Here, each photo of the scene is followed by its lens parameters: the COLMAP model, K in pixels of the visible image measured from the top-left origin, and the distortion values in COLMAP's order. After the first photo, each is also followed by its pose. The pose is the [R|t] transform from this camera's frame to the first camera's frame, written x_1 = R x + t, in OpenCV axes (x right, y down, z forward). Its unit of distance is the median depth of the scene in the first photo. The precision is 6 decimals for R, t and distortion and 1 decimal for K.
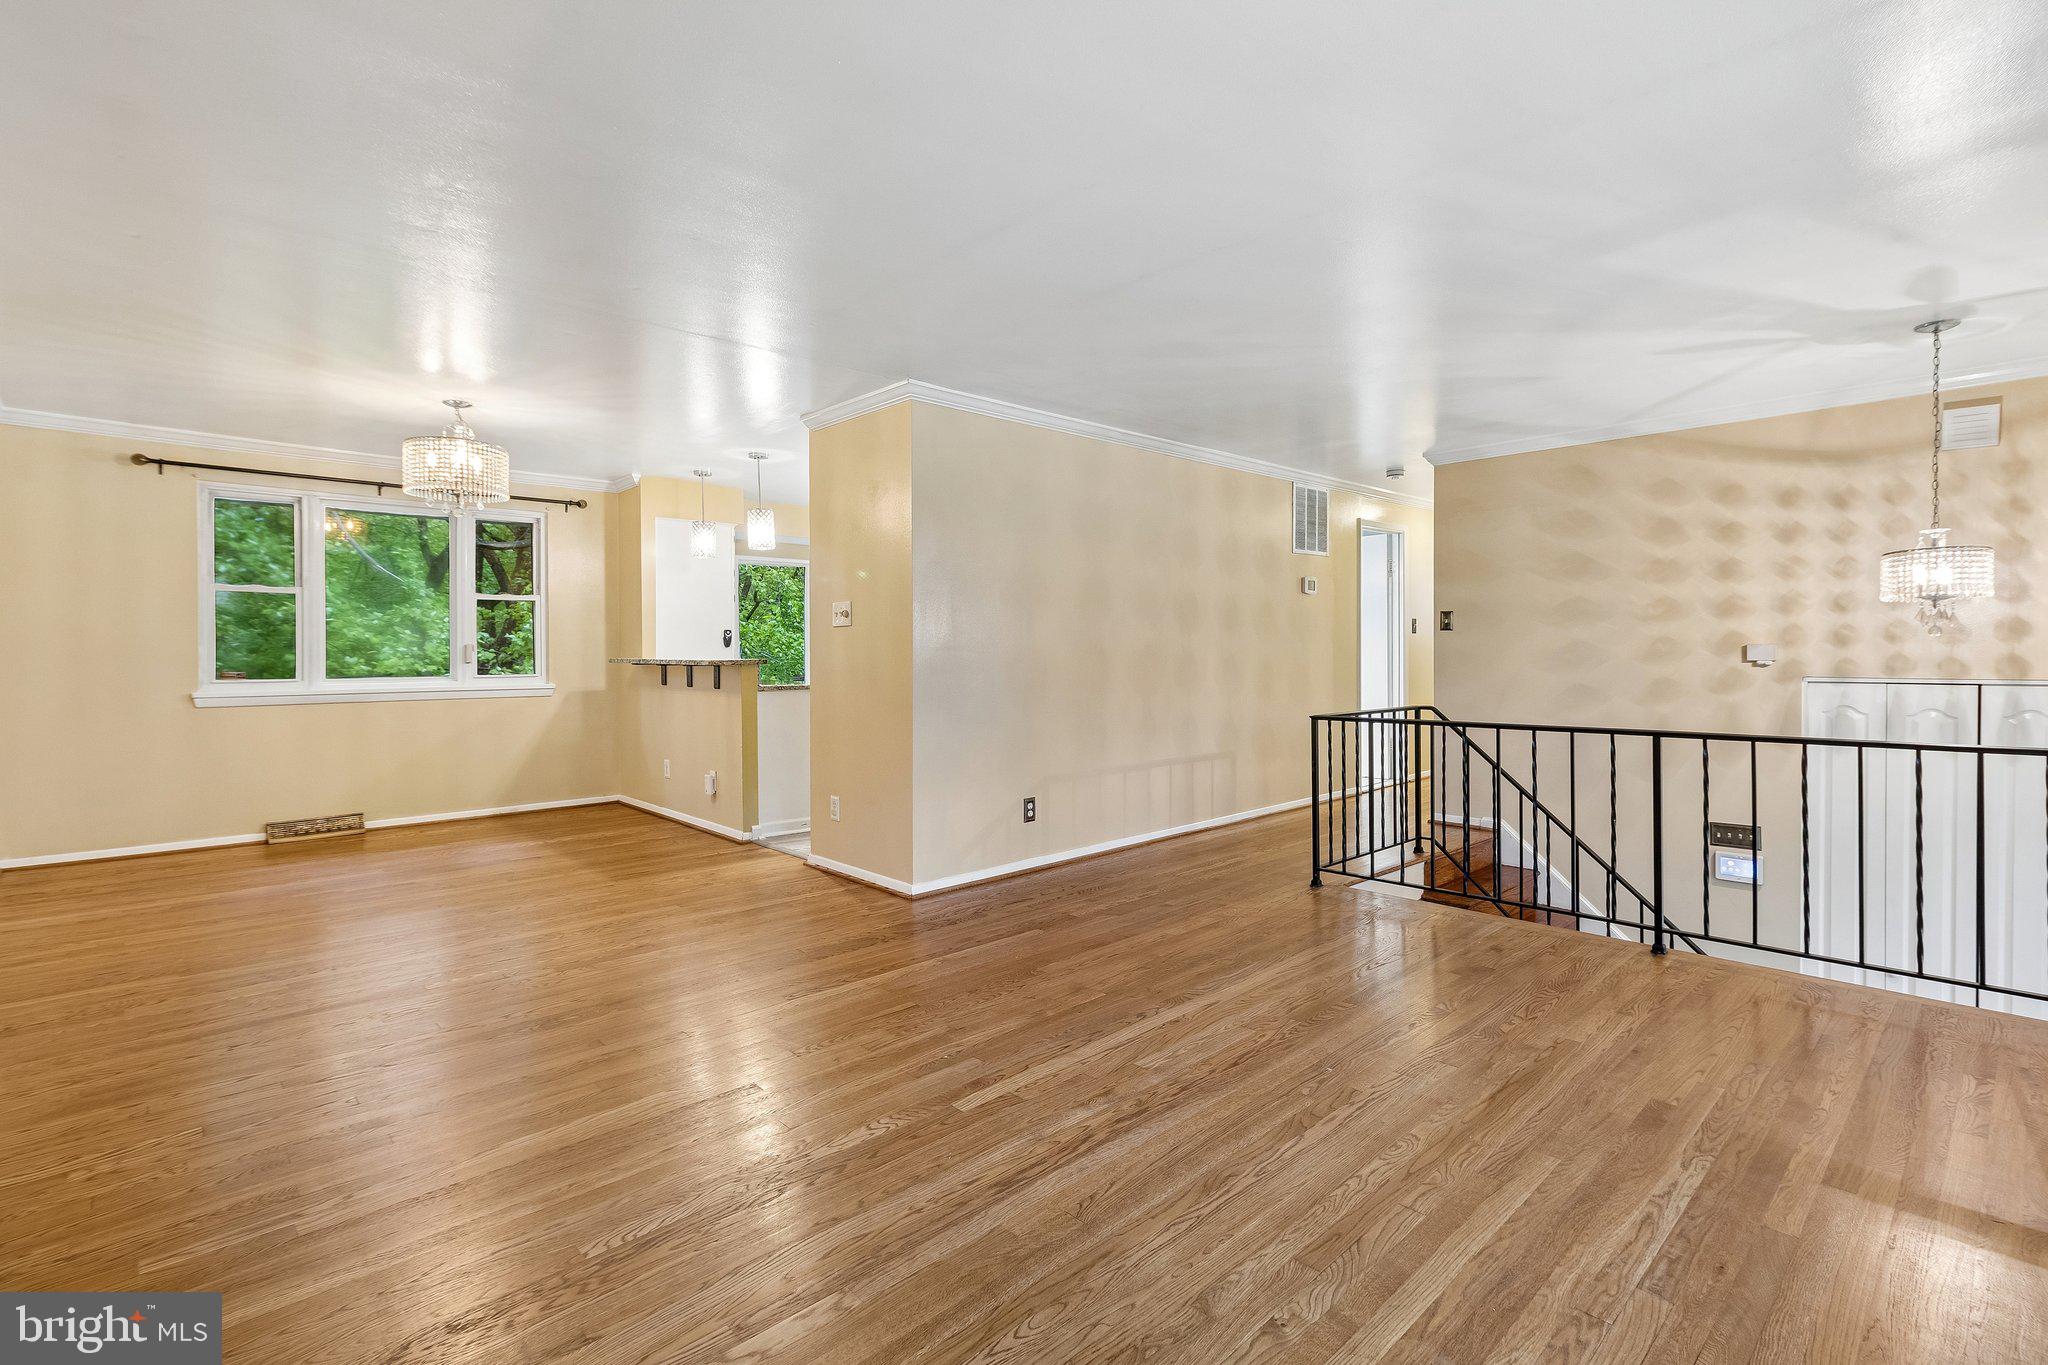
lens RADIAL K [[949.9, 0, 1031.0], [0, 949.9, 650.7], [0, 0, 1]] dist [0.013360, -0.001655]
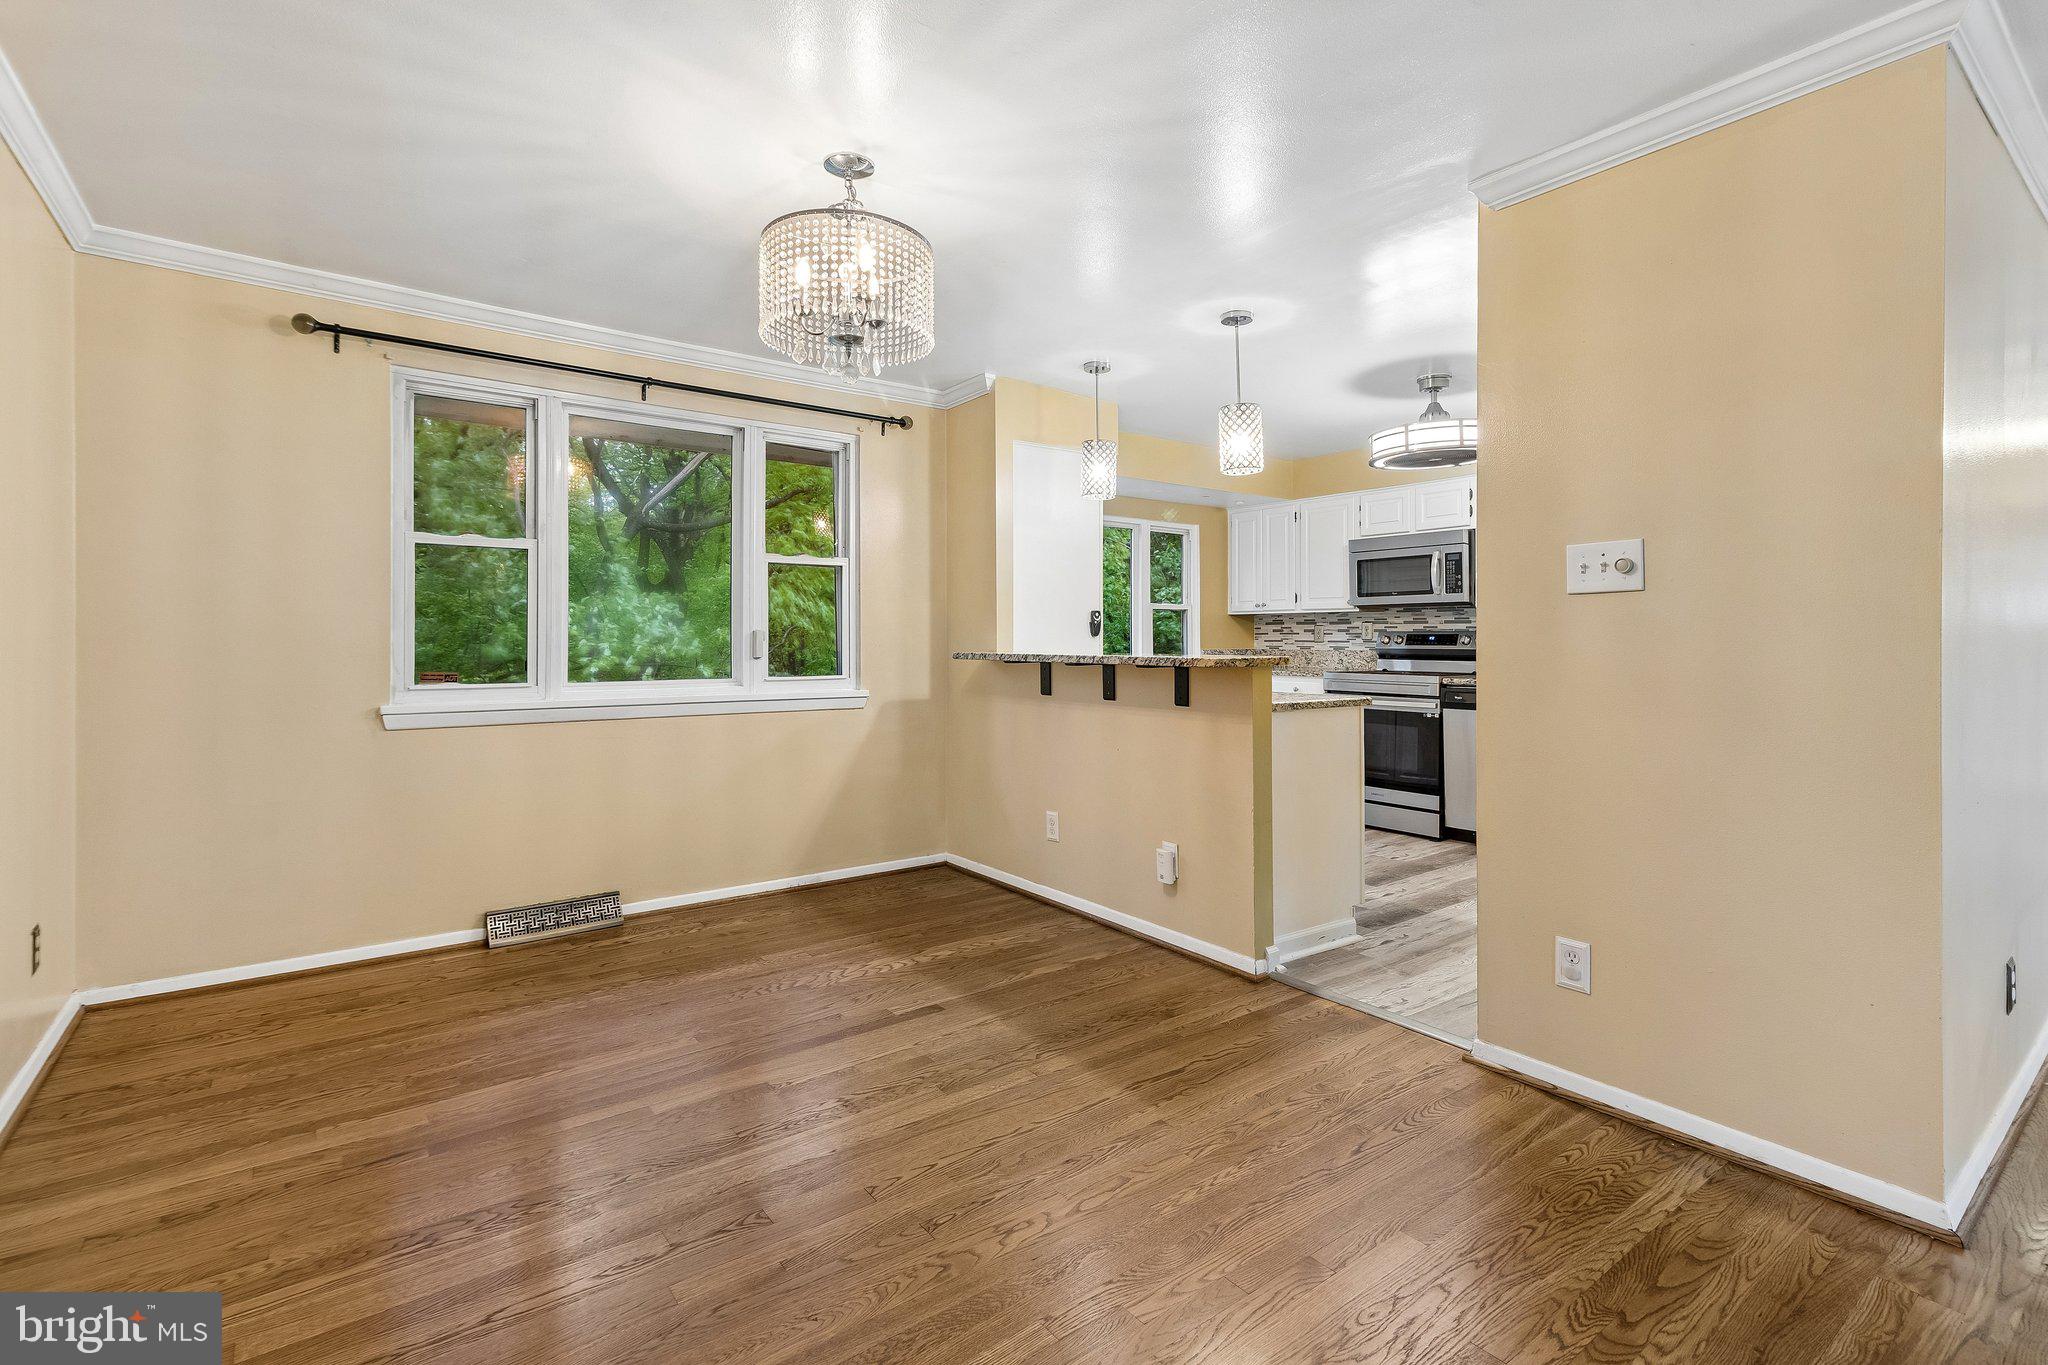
lens RADIAL K [[949.9, 0, 1028.1], [0, 949.9, 636.7], [0, 0, 1]] dist [0.013360, -0.001655]
pose [[0.993485, 0.004169, -0.113889, -0.378779], [-0.004955, 0.999966, -0.006620, 0.001636], [0.113857, 0.007142, 0.993471, 0.423118]]
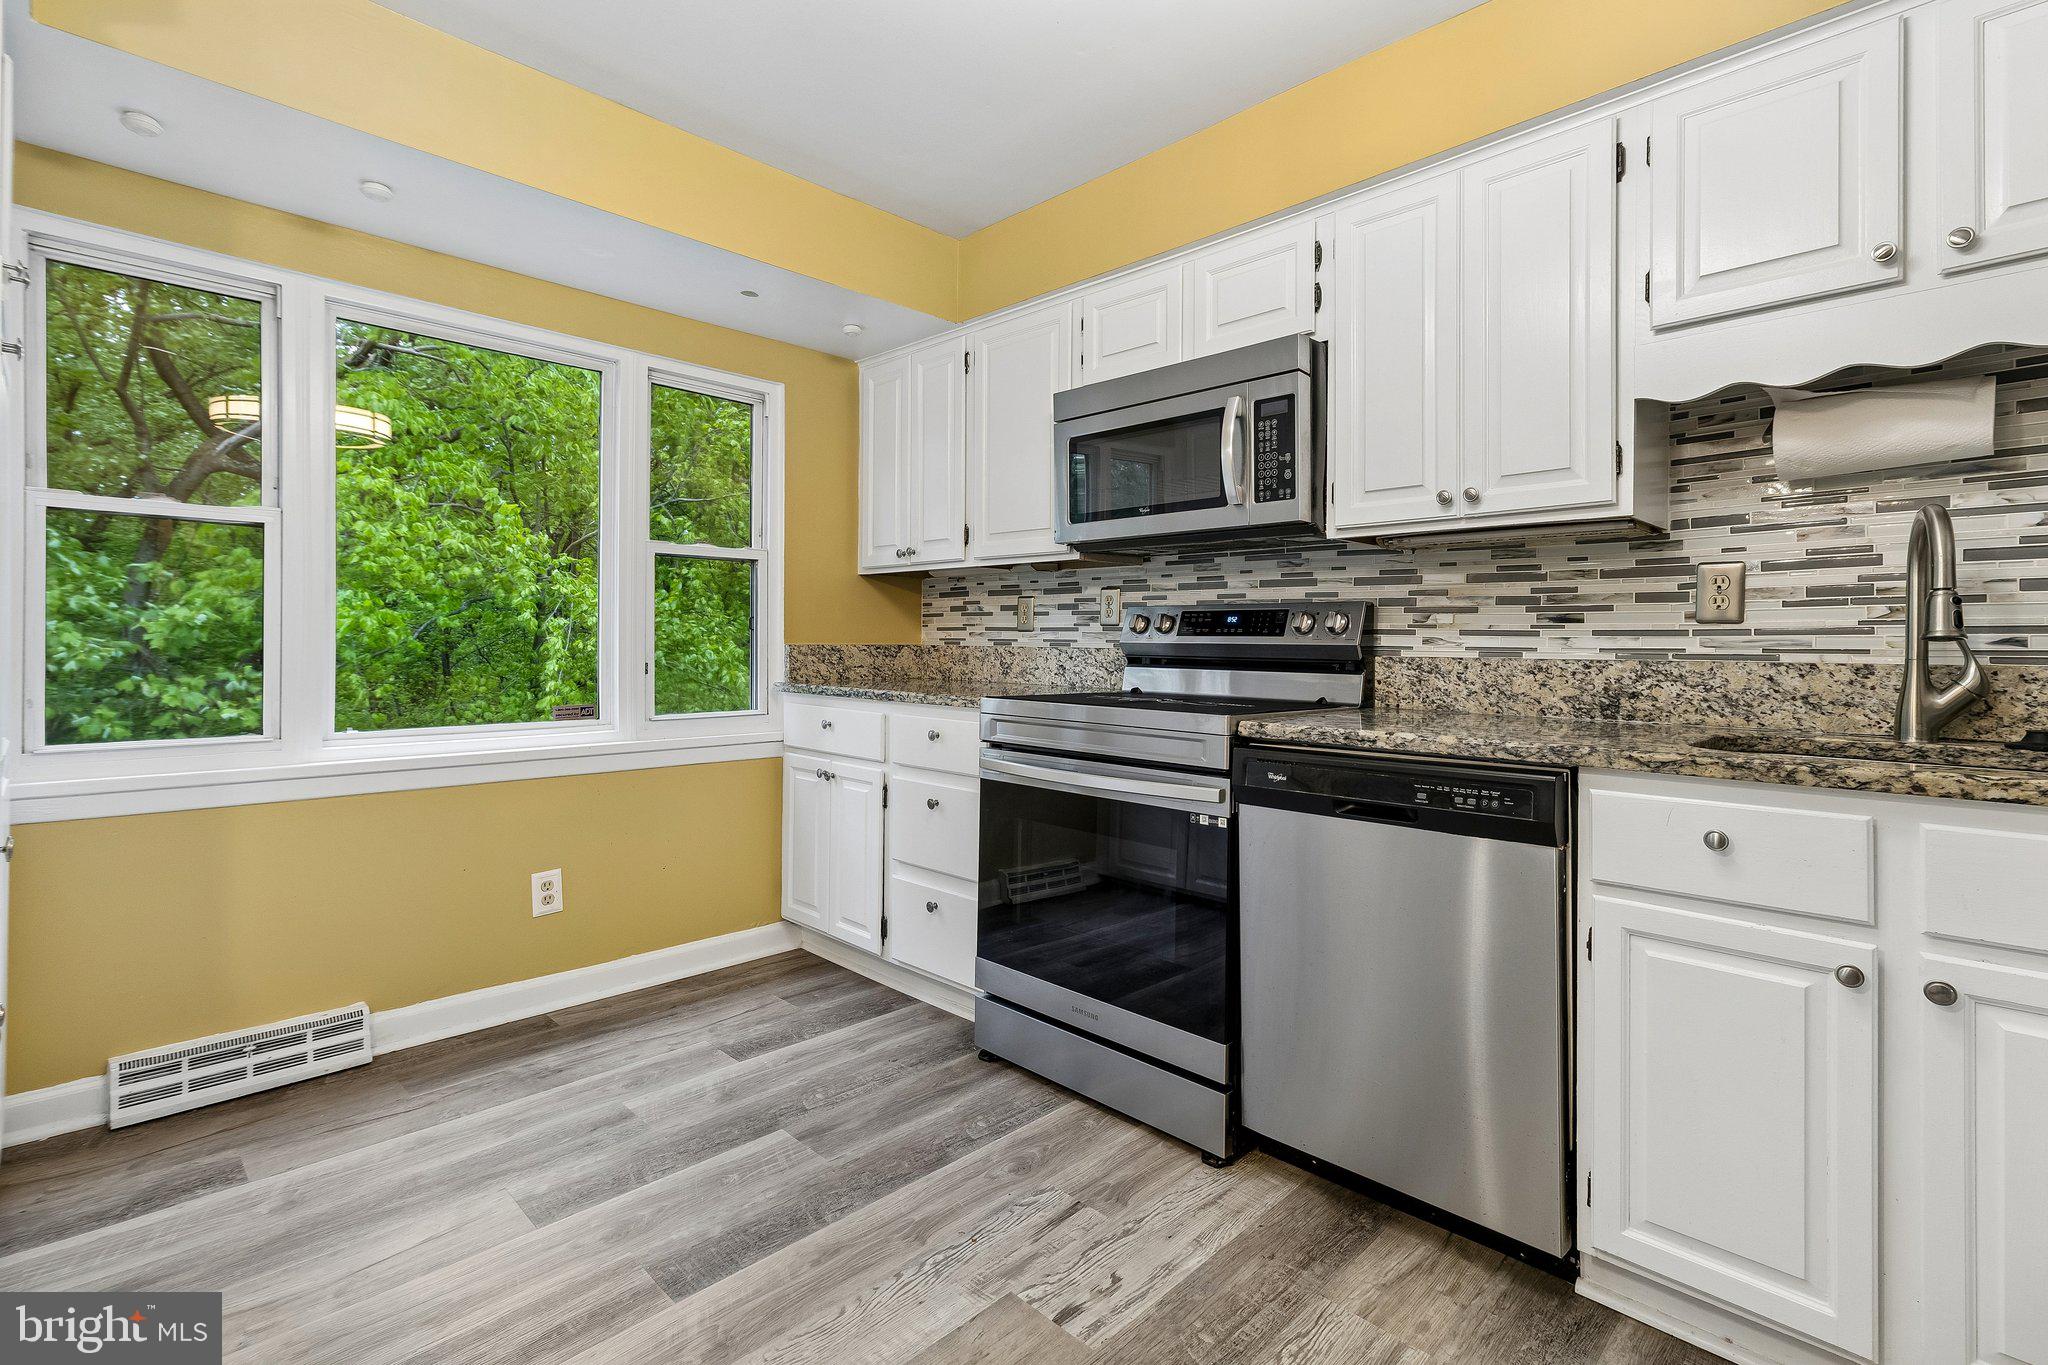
lens RADIAL K [[949.9, 0, 1034.4], [0, 949.9, 638.9], [0, 0, 1]] dist [0.013360, -0.001655]
pose [[0.999655, 0.014077, 0.022189, -0.159804], [-0.013894, 0.999868, -0.008402, 0.008603], [-0.022304, 0.008090, 0.999718, 1.064622]]
